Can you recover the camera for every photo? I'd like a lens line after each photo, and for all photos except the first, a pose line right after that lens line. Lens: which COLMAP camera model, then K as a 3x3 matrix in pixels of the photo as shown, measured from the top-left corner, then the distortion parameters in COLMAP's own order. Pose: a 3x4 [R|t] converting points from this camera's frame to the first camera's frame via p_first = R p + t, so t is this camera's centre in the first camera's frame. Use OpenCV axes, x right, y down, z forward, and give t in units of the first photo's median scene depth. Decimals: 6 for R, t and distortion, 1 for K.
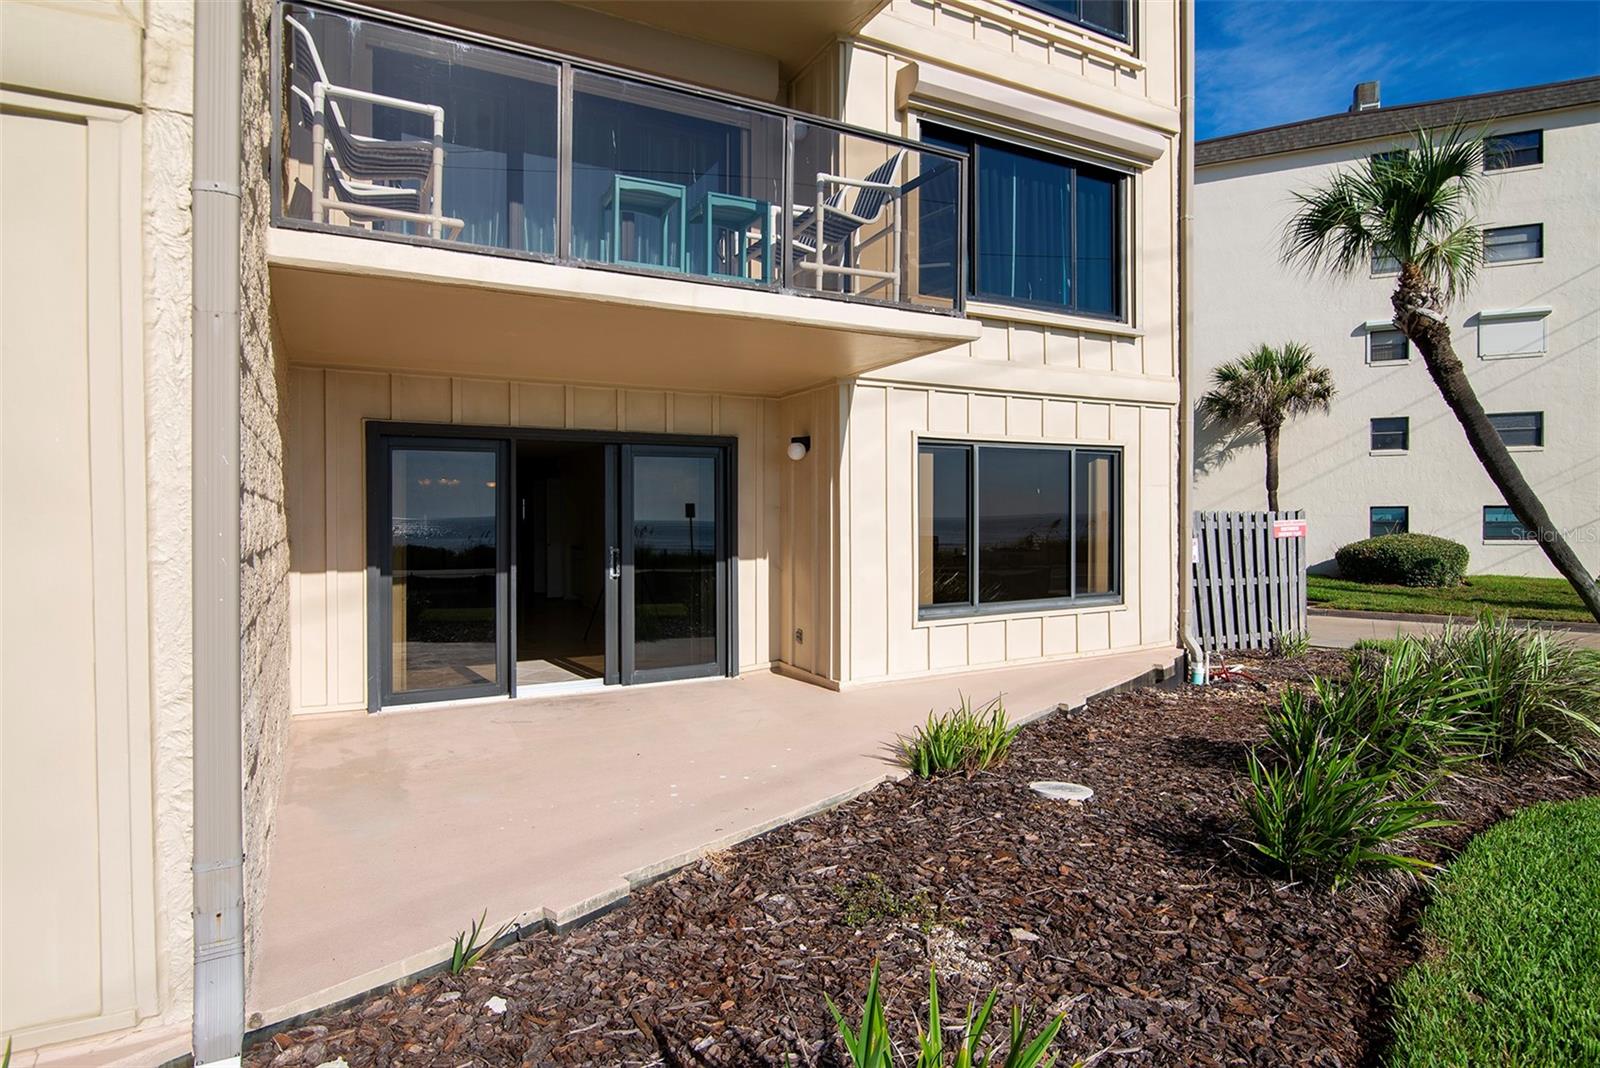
lens RADIAL K [[880.2, 0, 734.7], [0, 880.2, 502.3], [0, 0, 1]] dist [0.001073, -0.004330]
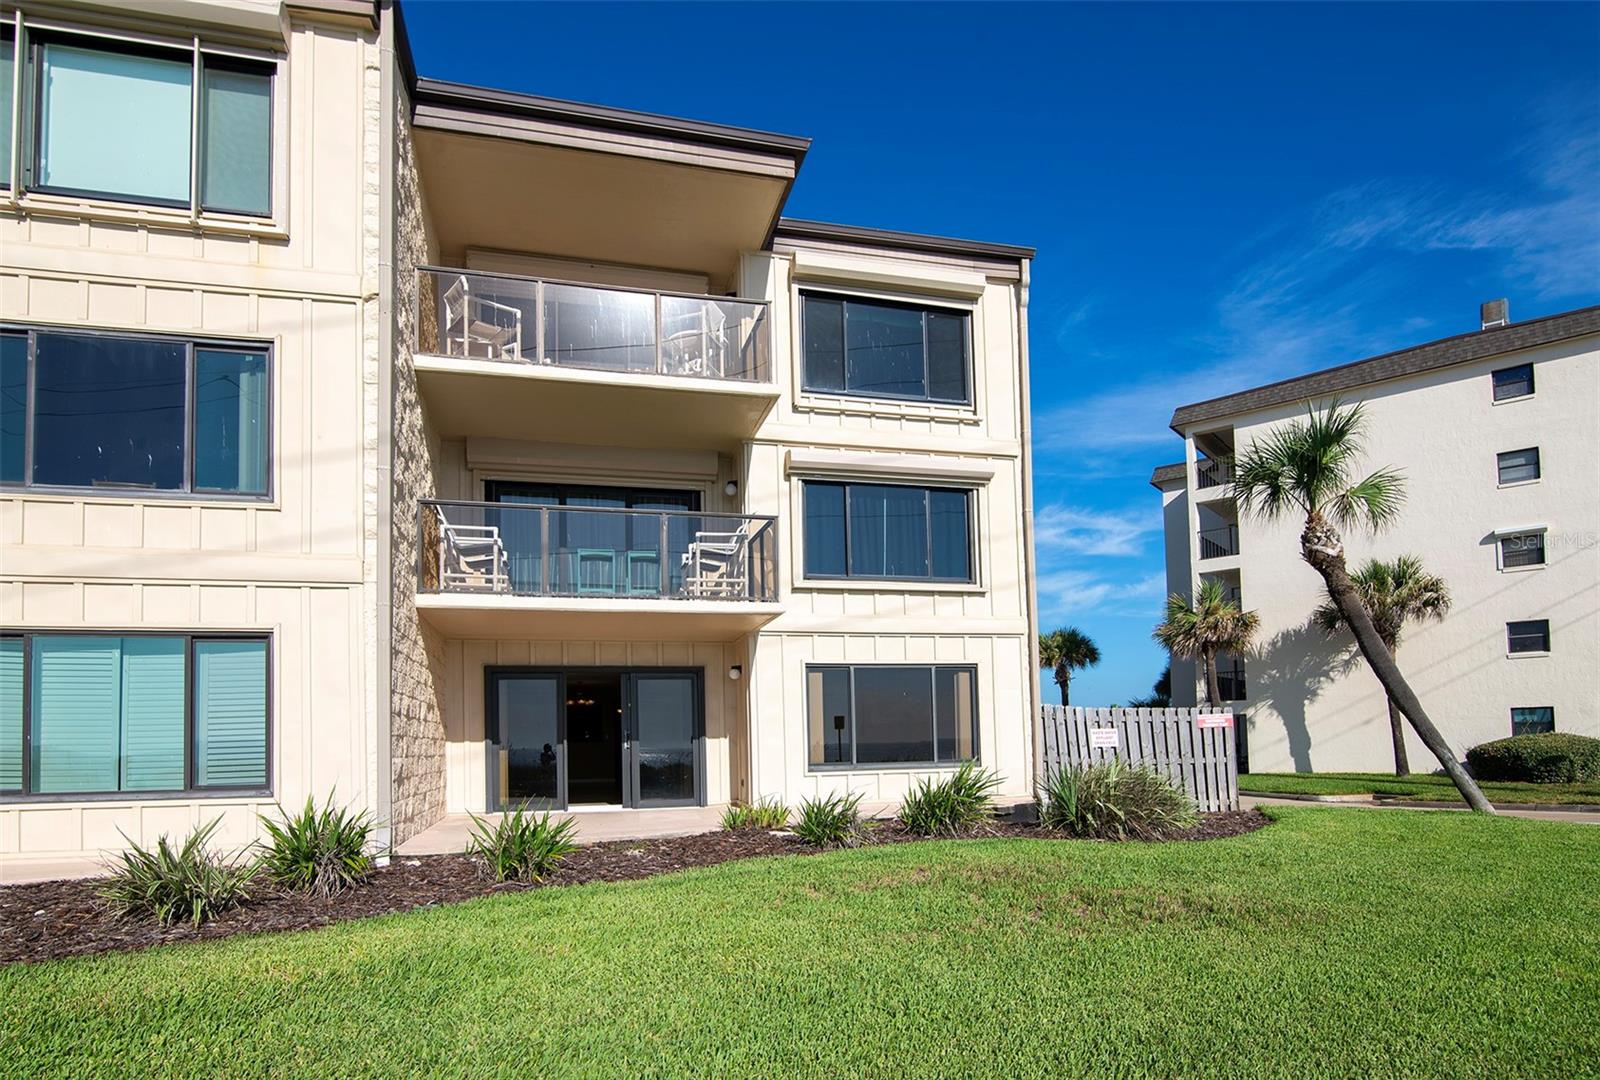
lens RADIAL K [[933.1, 0, 875.7], [0, 933.1, 683.4], [0, 0, 1]] dist [0.002453, -0.004199]
pose [[0.988836, -0.030670, -0.145820, 0.483406], [0.023436, 0.998420, -0.051071, 0.047960], [0.147156, 0.047083, 0.987992, -0.606531]]
